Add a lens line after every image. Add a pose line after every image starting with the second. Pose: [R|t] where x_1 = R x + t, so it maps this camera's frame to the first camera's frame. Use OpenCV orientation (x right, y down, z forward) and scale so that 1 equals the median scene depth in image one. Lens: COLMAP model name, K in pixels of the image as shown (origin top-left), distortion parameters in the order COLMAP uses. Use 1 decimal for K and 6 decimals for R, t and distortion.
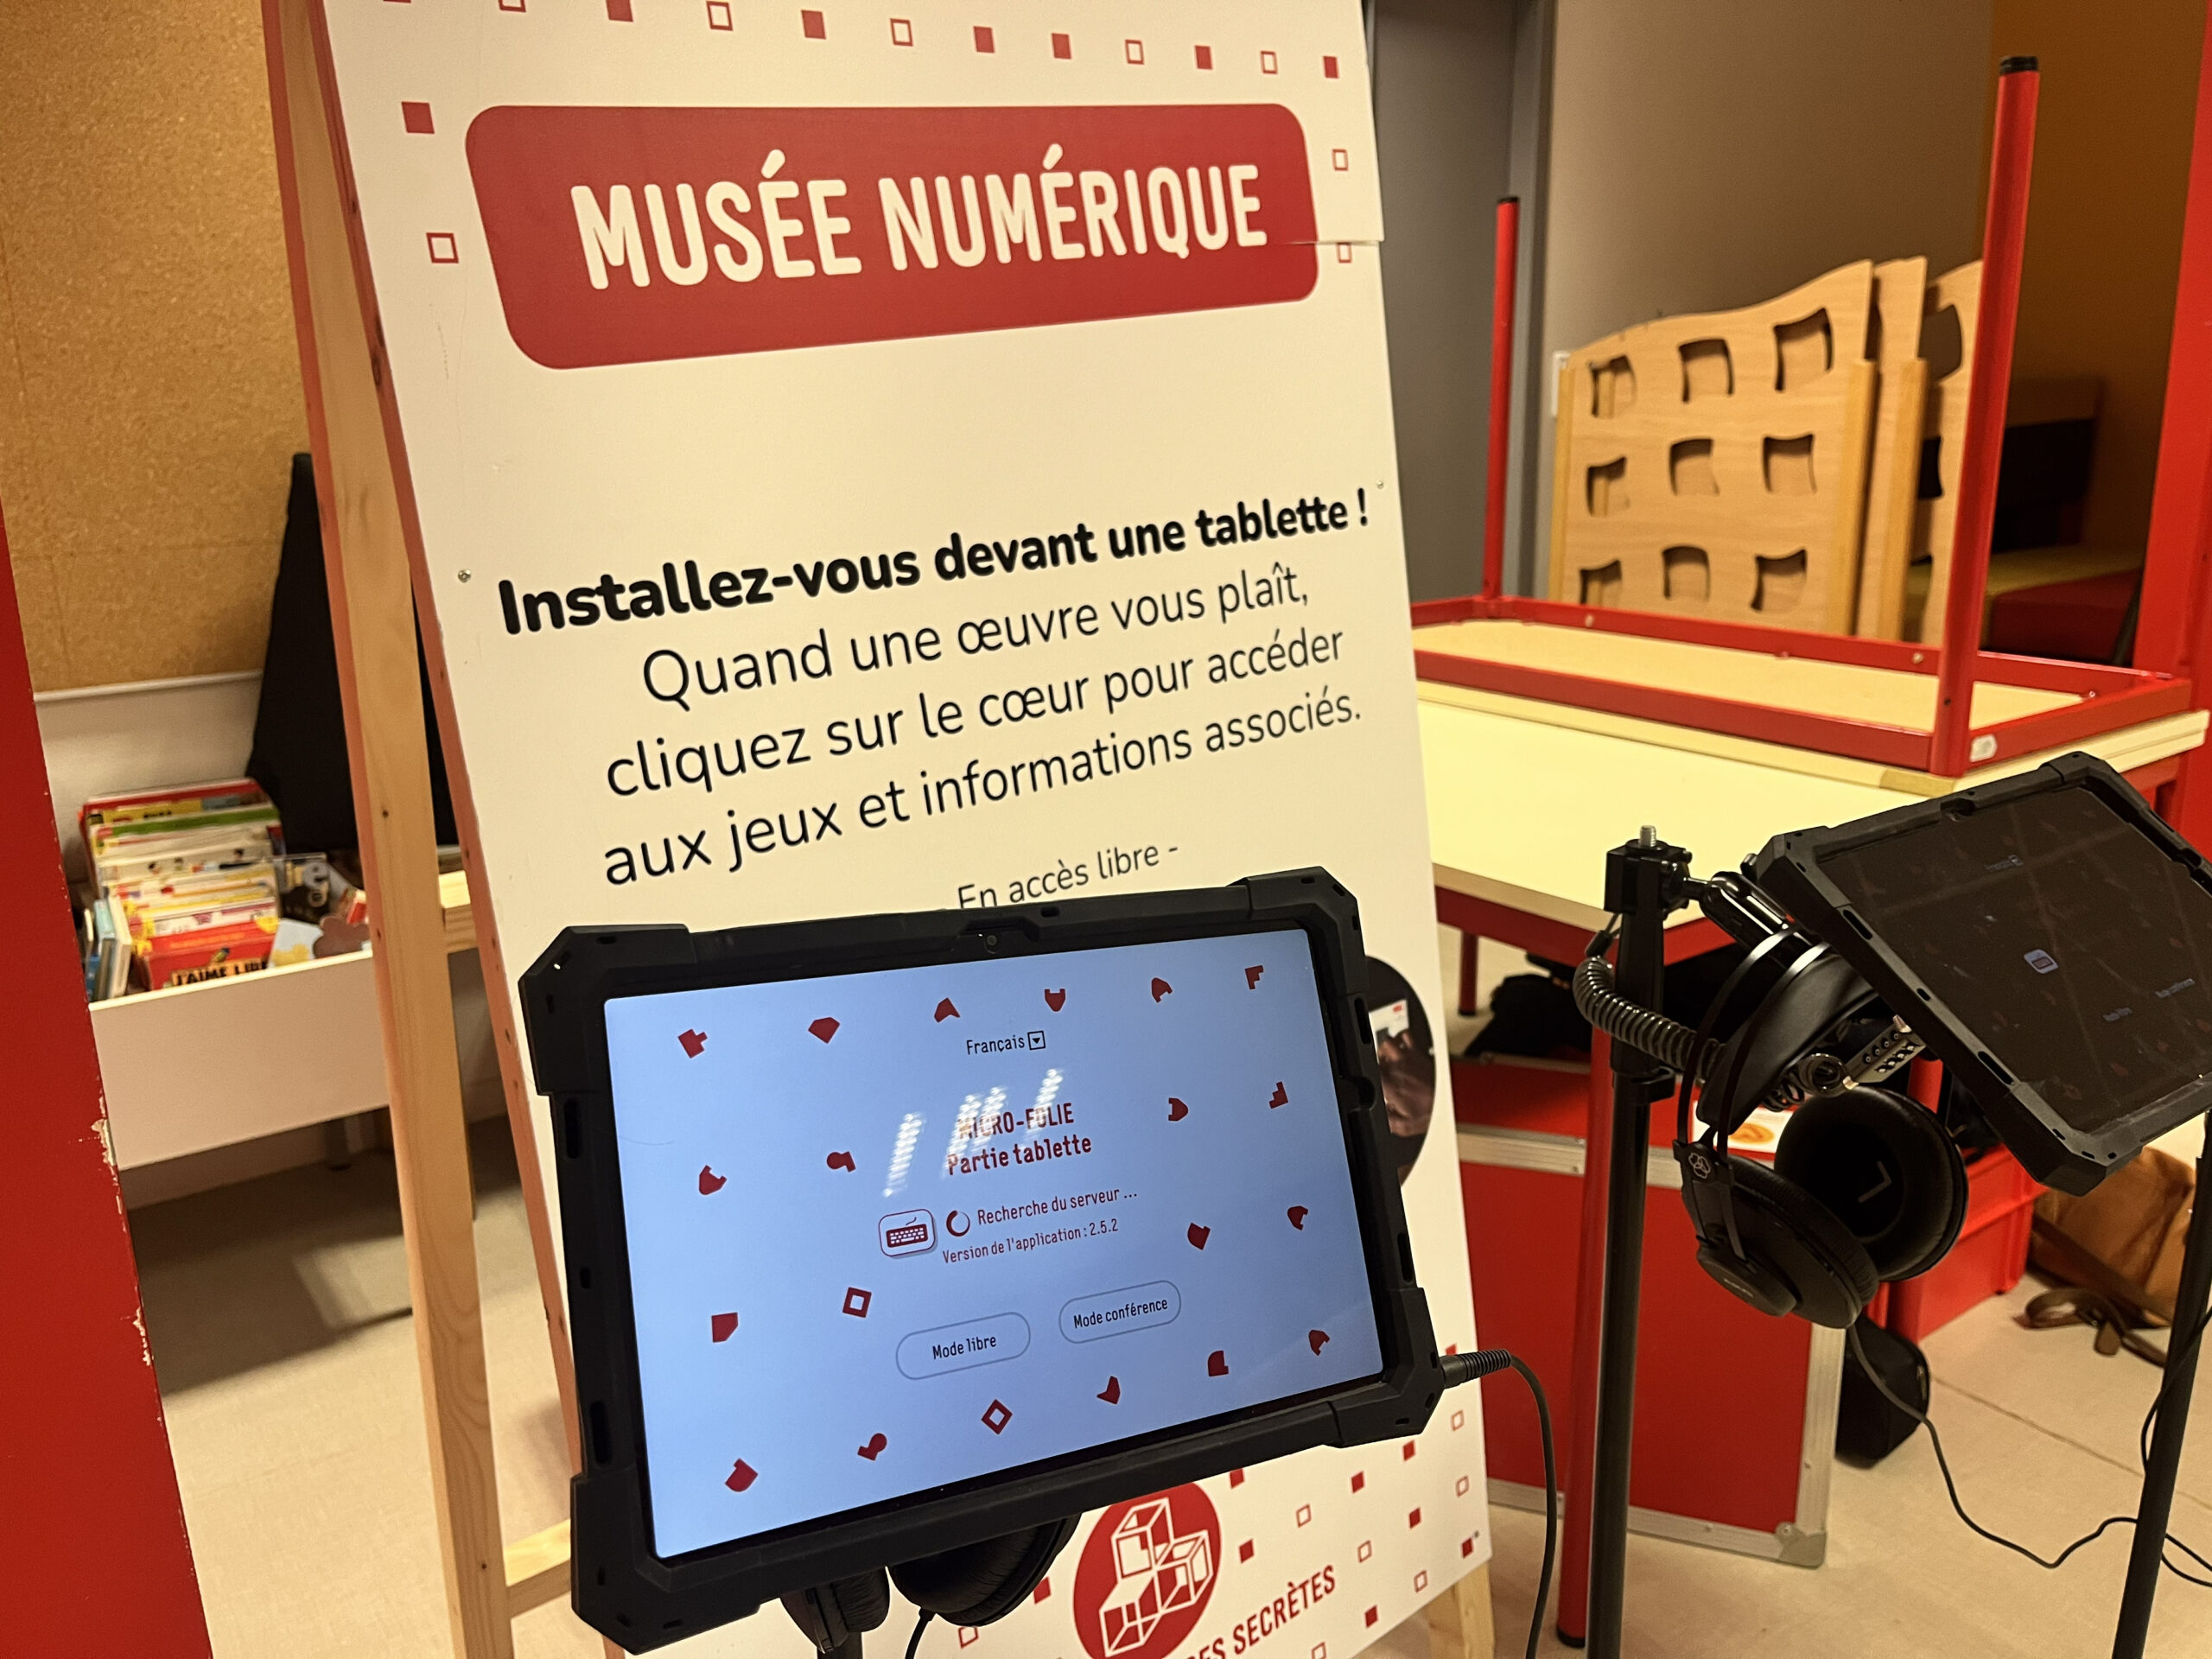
lens RADIAL K [[1688.4, 0, 1109.0], [0, 1688.4, 824.4], [0, 0, 1]] dist [0.026607, -0.042228]
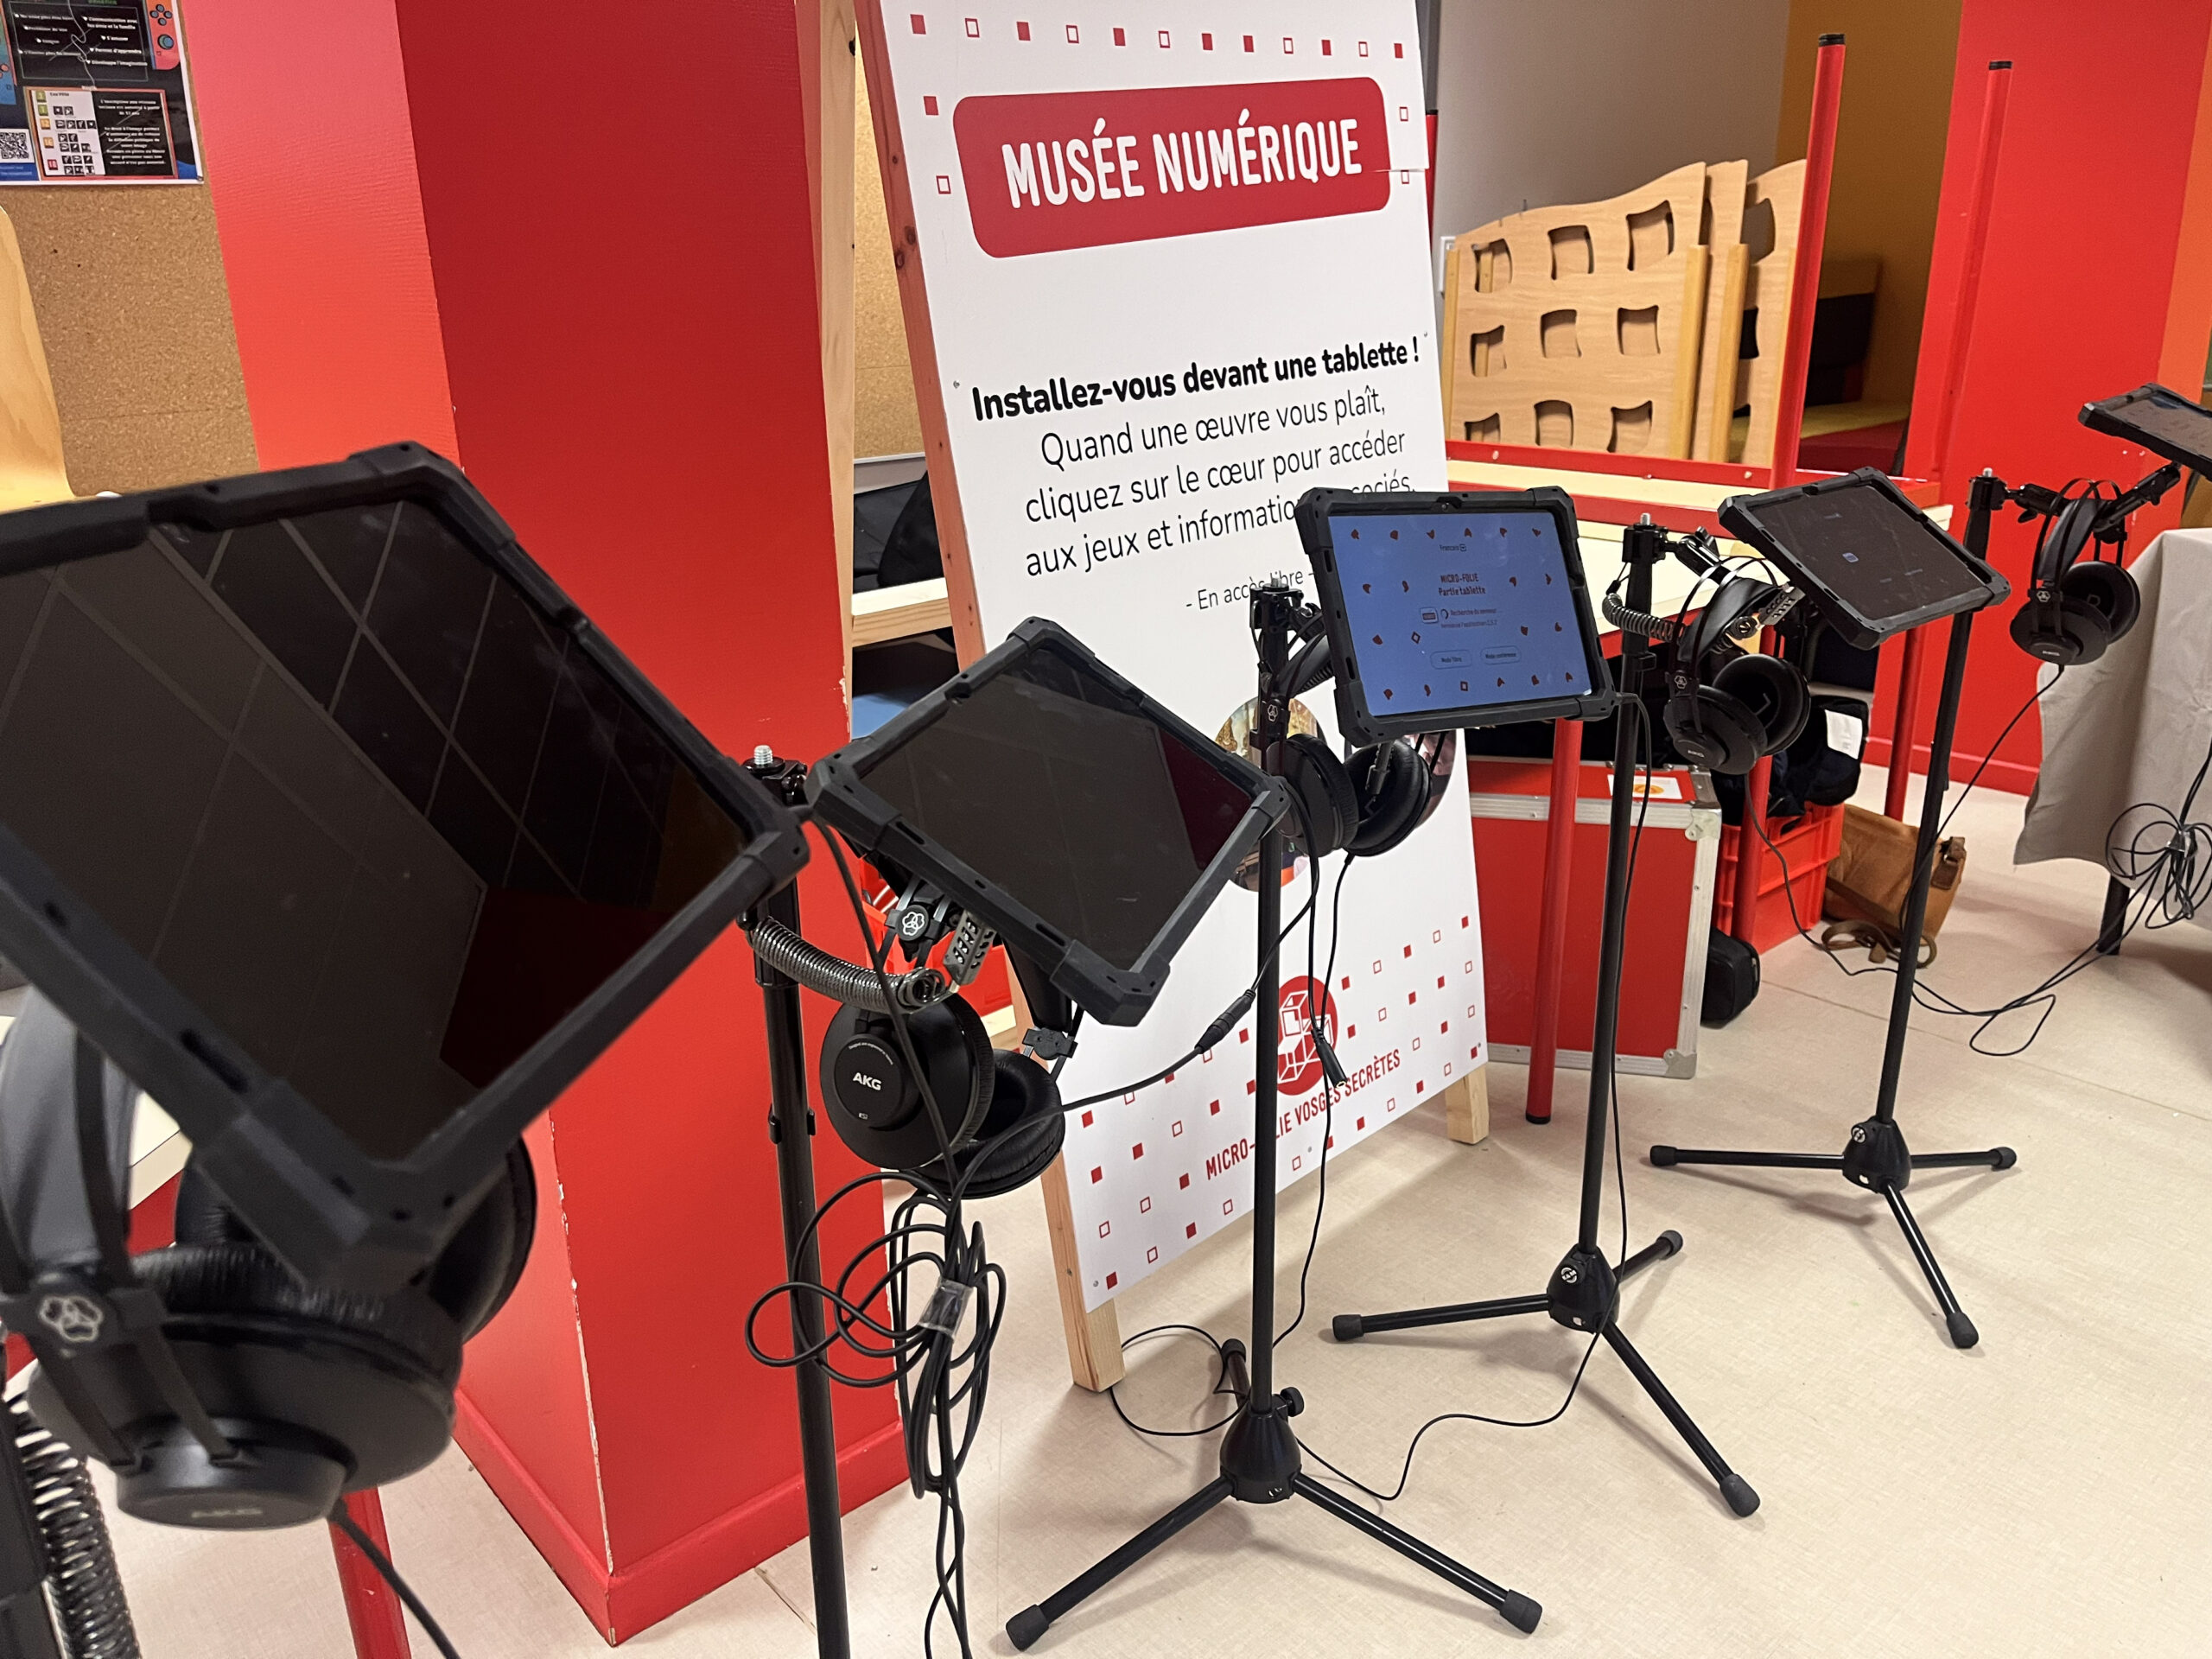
lens RADIAL K [[1688.4, 0, 1098.9], [0, 1688.4, 841.0], [0, 0, 1]] dist [0.026607, -0.042228]
pose [[0.994493, -0.032458, 0.099654, -0.327192], [0.024797, 0.996710, 0.077170, 0.138962], [-0.101831, -0.074274, 0.992025, -0.554811]]
